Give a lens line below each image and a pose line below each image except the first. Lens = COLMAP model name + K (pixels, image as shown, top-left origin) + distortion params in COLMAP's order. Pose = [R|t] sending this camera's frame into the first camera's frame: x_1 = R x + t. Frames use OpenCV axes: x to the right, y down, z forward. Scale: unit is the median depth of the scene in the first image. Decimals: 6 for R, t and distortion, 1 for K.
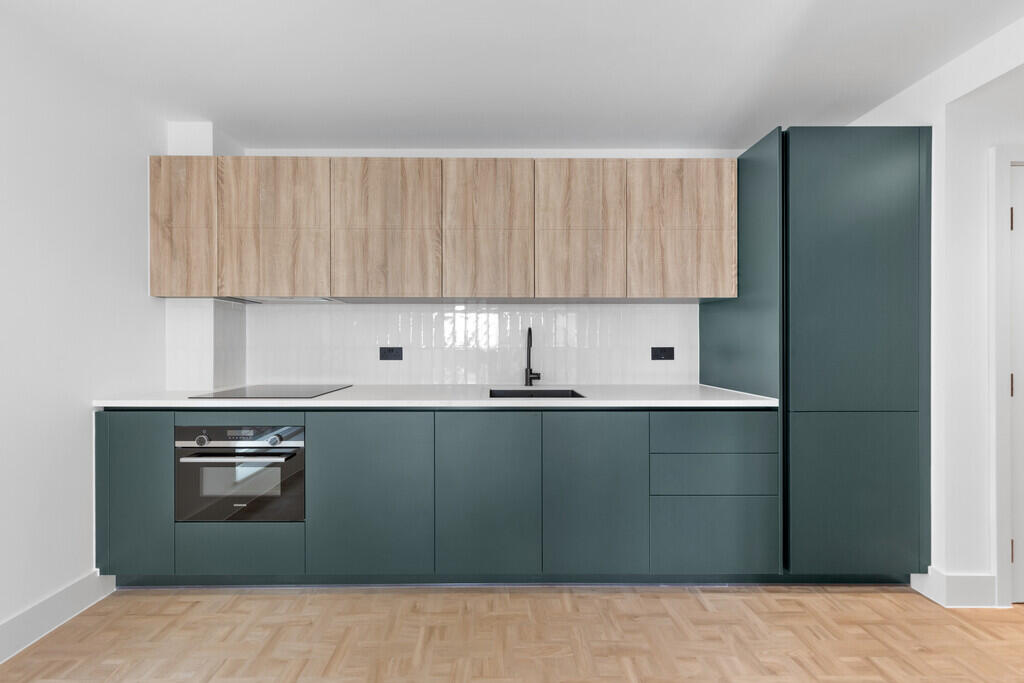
lens RADIAL K [[354.2, 0, 493.6], [0, 354.2, 343.8], [0, 0, 1]] dist [0.001740, 0.000136]
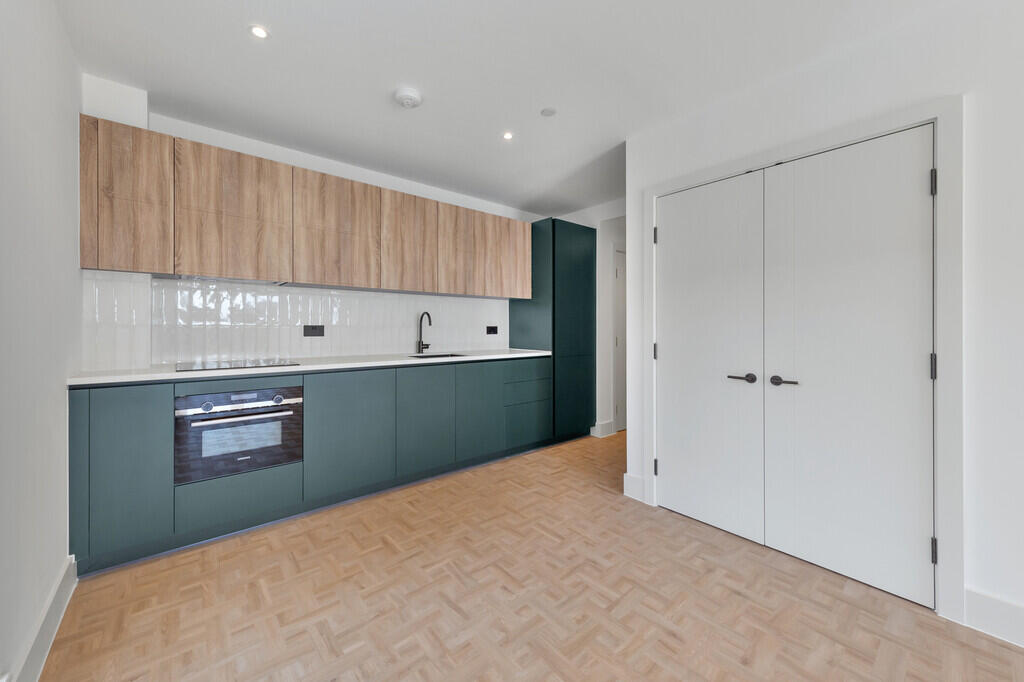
lens RADIAL K [[416.3, 0, 521.5], [0, 416.3, 327.7], [0, 0, 1]] dist [0.000685, 0.000111]
pose [[0.724867, 0.000395, 0.688888, -0.862709], [0.000084, 1.000000, -0.000661, 0.020706], [-0.688888, 0.000537, 0.724867, -0.545749]]
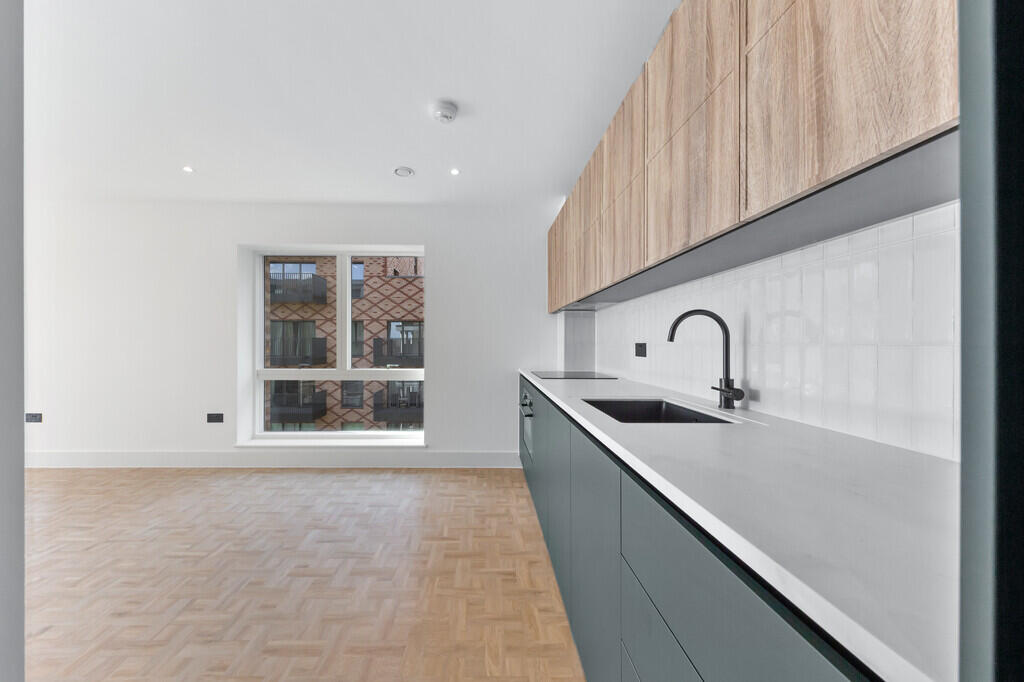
lens RADIAL K [[354.2, 0, 493.6], [0, 354.2, 343.3], [0, 0, 1]] dist [0.001740, 0.000136]
pose [[0.025288, -0.004408, -0.999670, 0.812245], [-0.004746, 0.999978, -0.004529, 0.018792], [0.999669, 0.004859, 0.025267, 0.708071]]
